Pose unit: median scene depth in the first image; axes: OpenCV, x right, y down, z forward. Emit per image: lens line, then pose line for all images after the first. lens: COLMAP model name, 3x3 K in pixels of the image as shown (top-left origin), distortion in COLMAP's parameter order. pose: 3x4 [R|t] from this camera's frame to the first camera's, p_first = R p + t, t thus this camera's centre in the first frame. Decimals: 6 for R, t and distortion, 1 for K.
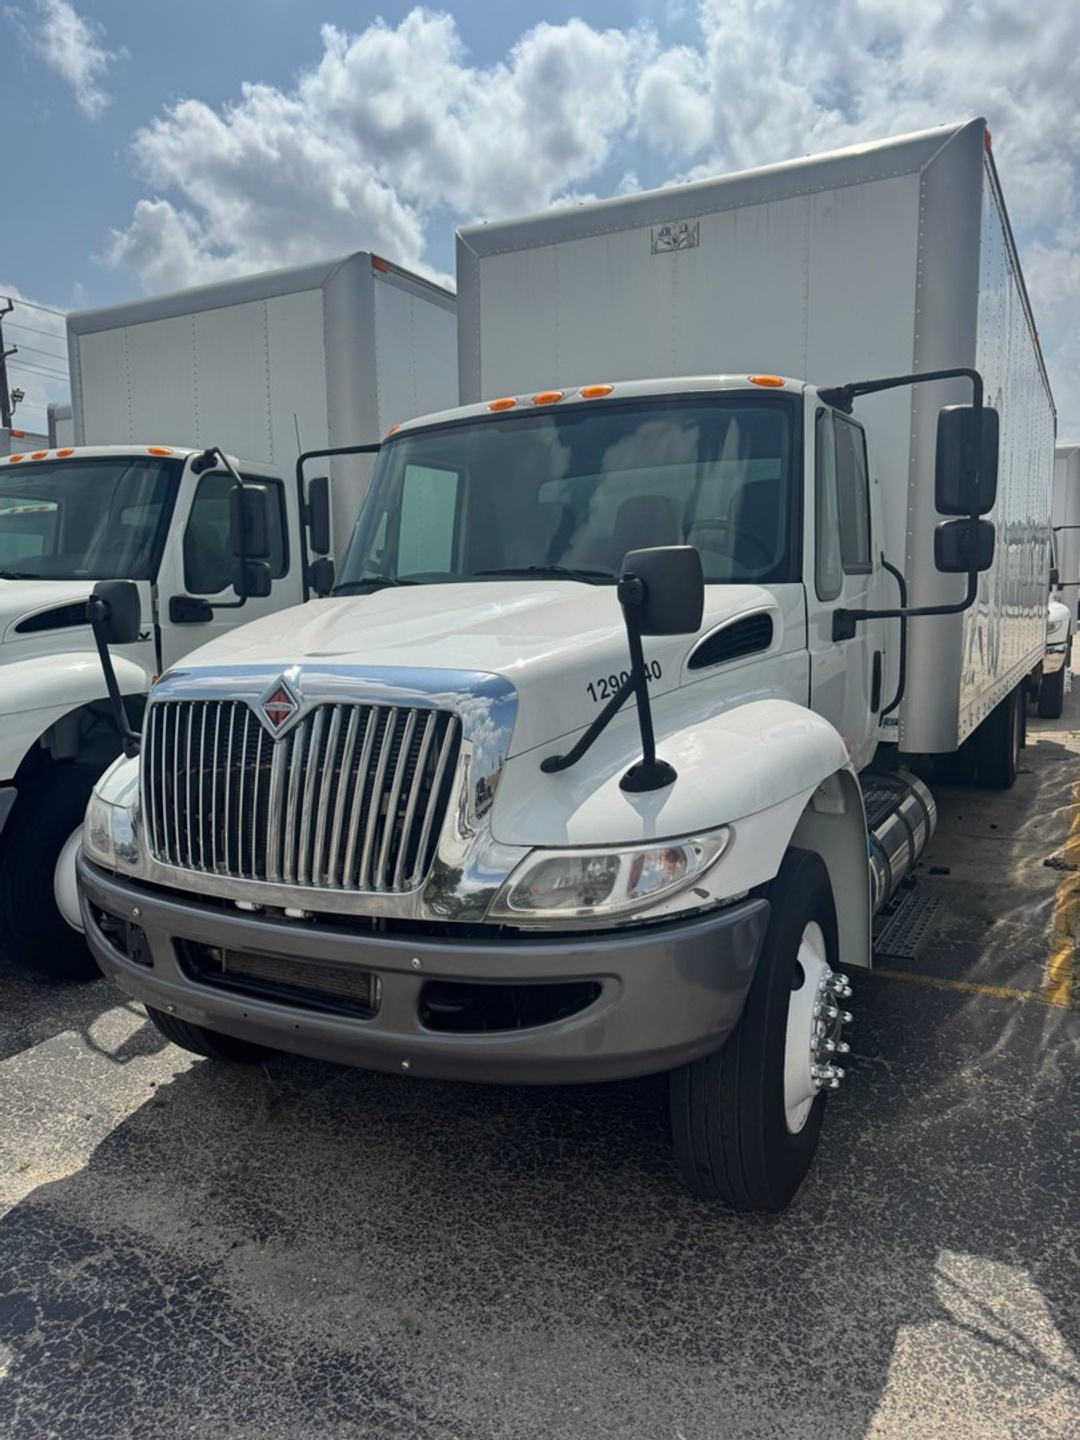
lens RADIAL K [[1016.4, 0, 533.2], [0, 1016.4, 717.4], [0, 0, 1]] dist [0.039954, -0.038580]
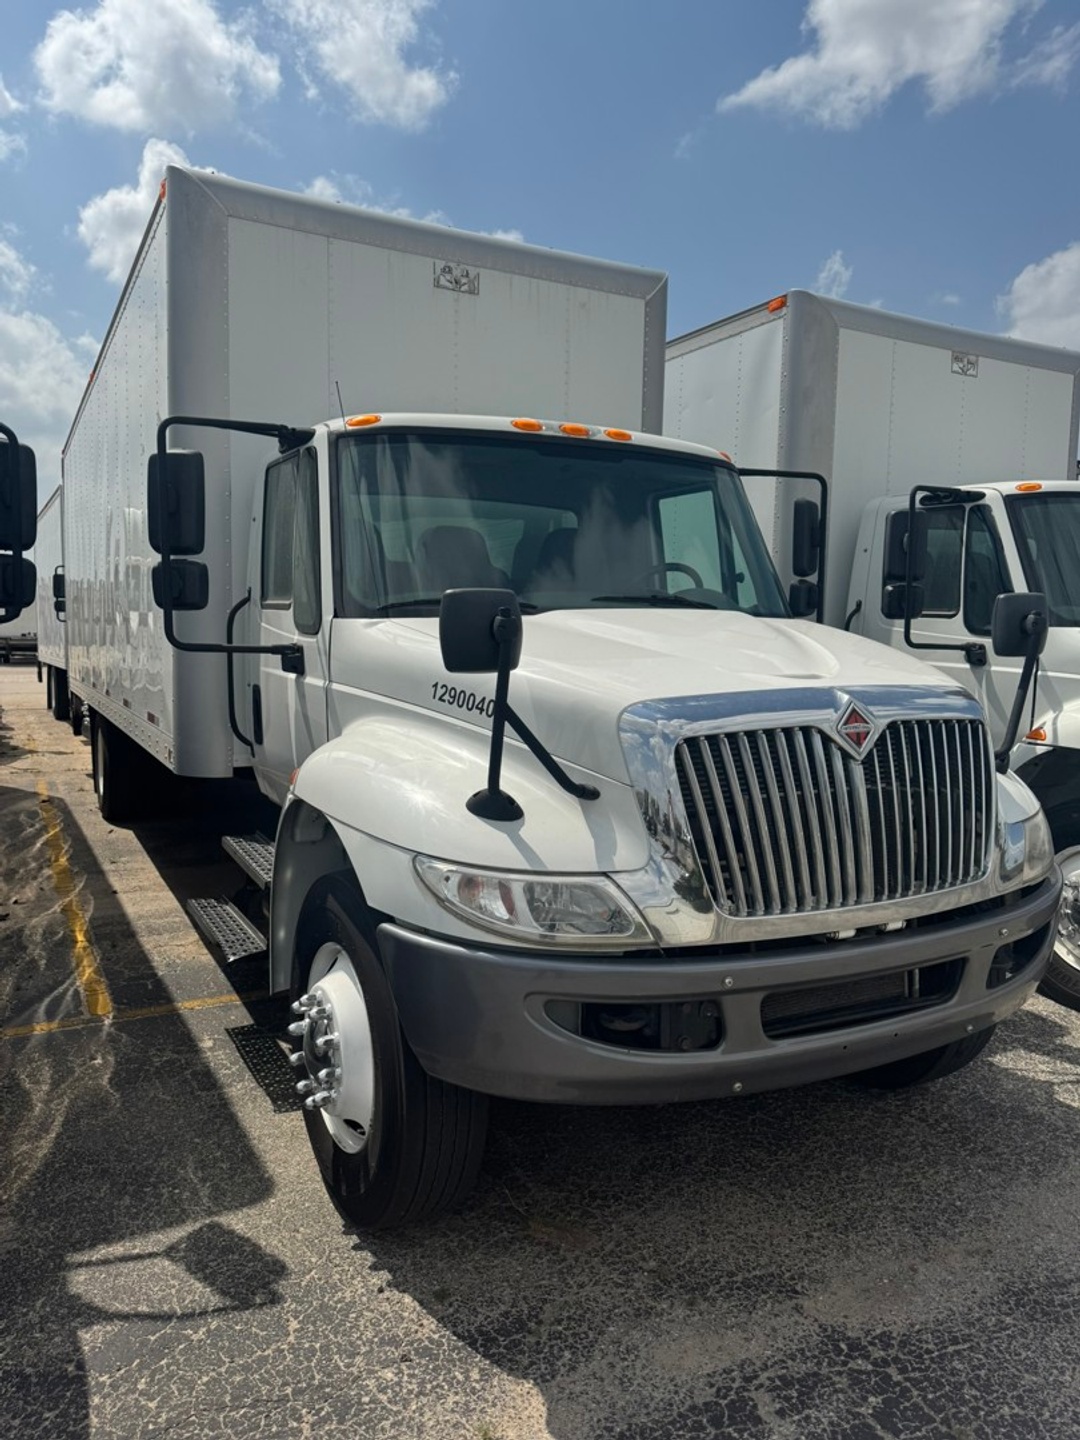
lens RADIAL K [[1016.4, 0, 530.9], [0, 1016.4, 734.2], [0, 0, 1]] dist [0.039954, -0.038580]
pose [[0.554676, -0.057236, 0.830095, -1.173136], [0.075632, 0.996970, 0.018205, -0.043838], [-0.828622, 0.052684, 0.557324, 0.655443]]
